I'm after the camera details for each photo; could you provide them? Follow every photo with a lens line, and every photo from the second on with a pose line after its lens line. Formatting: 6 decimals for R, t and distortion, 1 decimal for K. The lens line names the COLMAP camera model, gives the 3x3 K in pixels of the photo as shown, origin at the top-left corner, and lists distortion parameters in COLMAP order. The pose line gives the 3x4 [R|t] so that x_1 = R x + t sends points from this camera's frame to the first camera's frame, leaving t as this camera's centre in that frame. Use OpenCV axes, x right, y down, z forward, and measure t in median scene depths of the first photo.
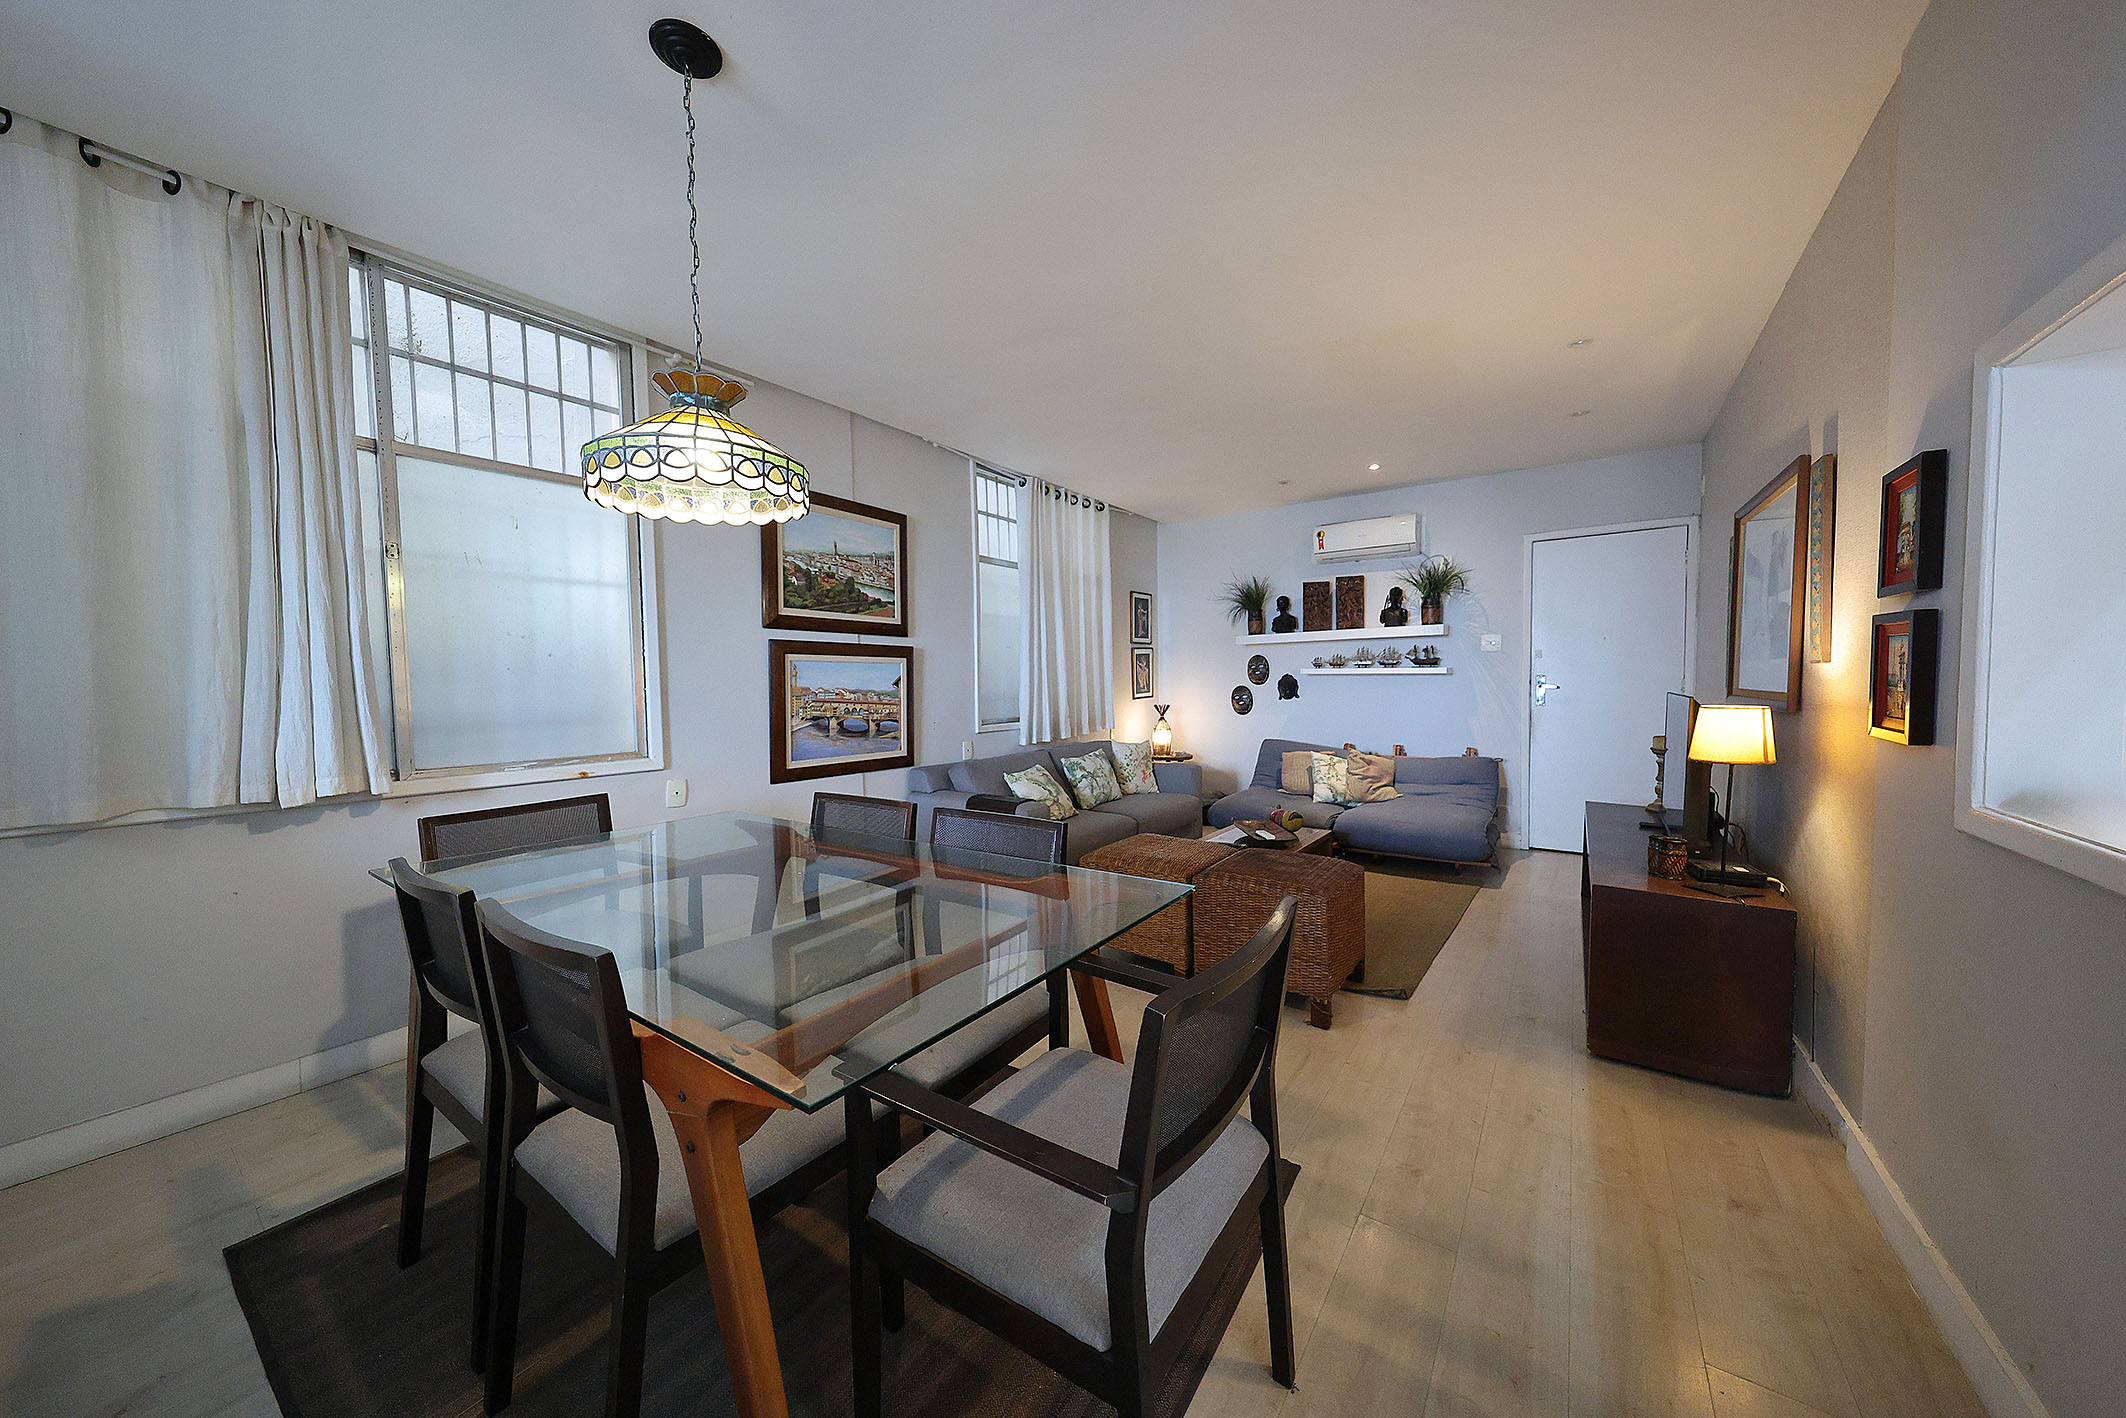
lens RADIAL K [[713.9, 0, 1062.5], [0, 713.9, 713.2], [0, 0, 1]] dist [-0.000649, -0.000056]
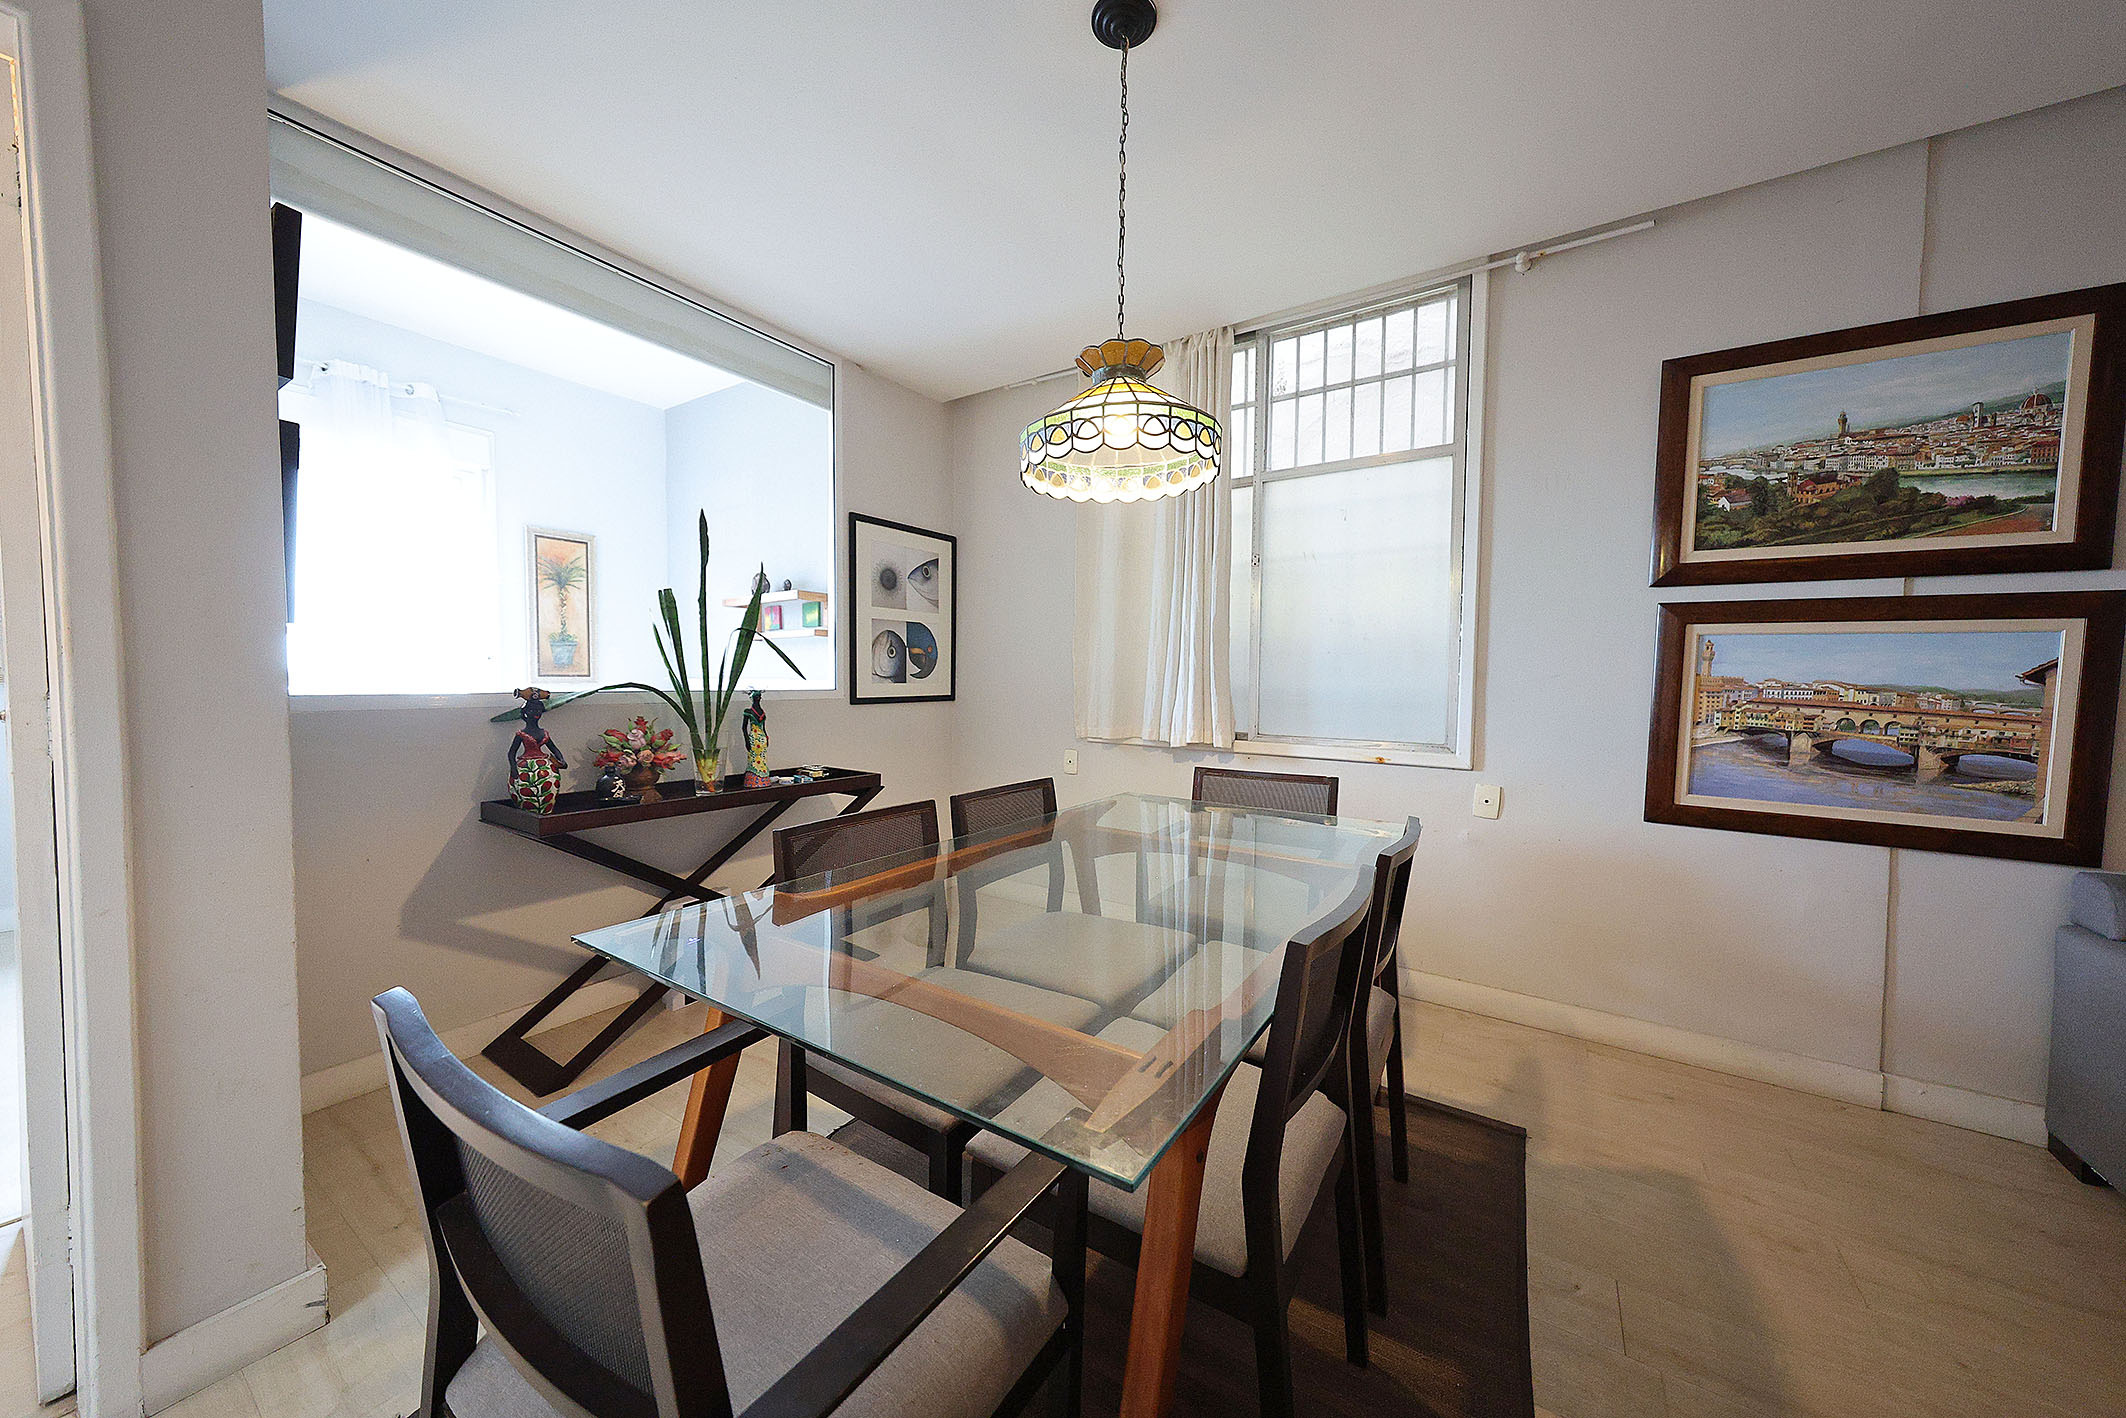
lens RADIAL K [[734.6, 0, 1063.0], [0, 734.6, 709.0], [0, 0, 1]] dist [0.000167, 0.000075]
pose [[0.034156, 0.060280, -0.997597, 0.177349], [-0.058922, 0.996565, 0.058200, -0.009283], [0.997678, 0.056793, 0.037591, 0.301272]]
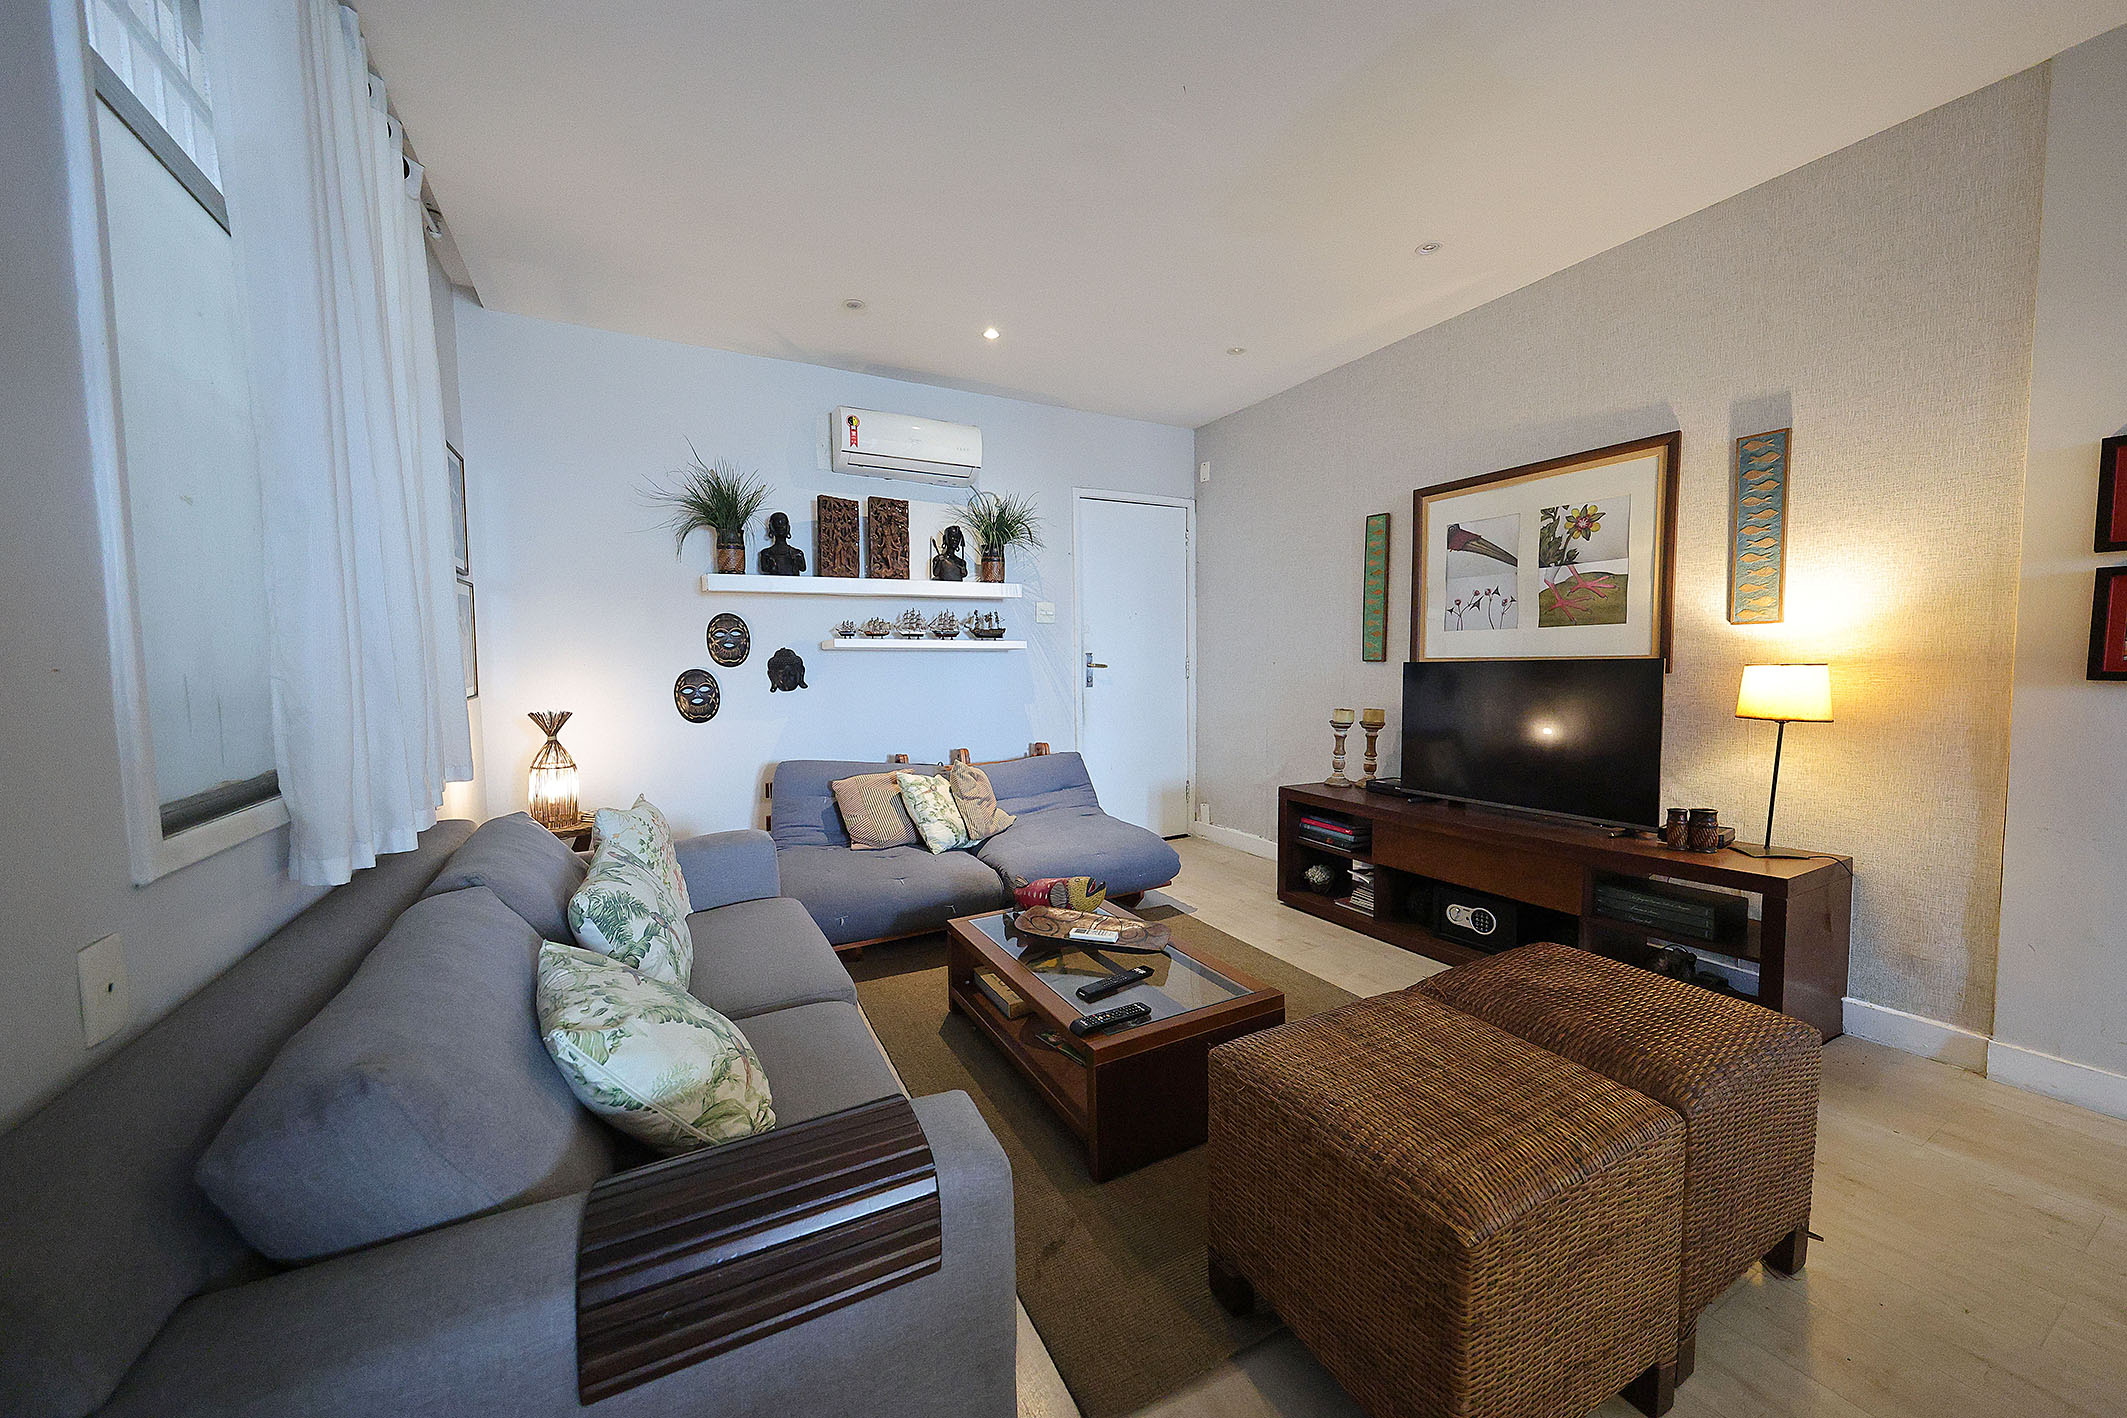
lens RADIAL K [[768.2, 0, 1063.7], [0, 768.2, 712.1], [0, 0, 1]] dist [0.001006, -0.000005]
pose [[0.427486, -0.051789, 0.902537, -0.194491], [0.052426, 0.998098, 0.032441, -0.012673], [-0.902500, 0.033448, 0.429388, 0.630535]]
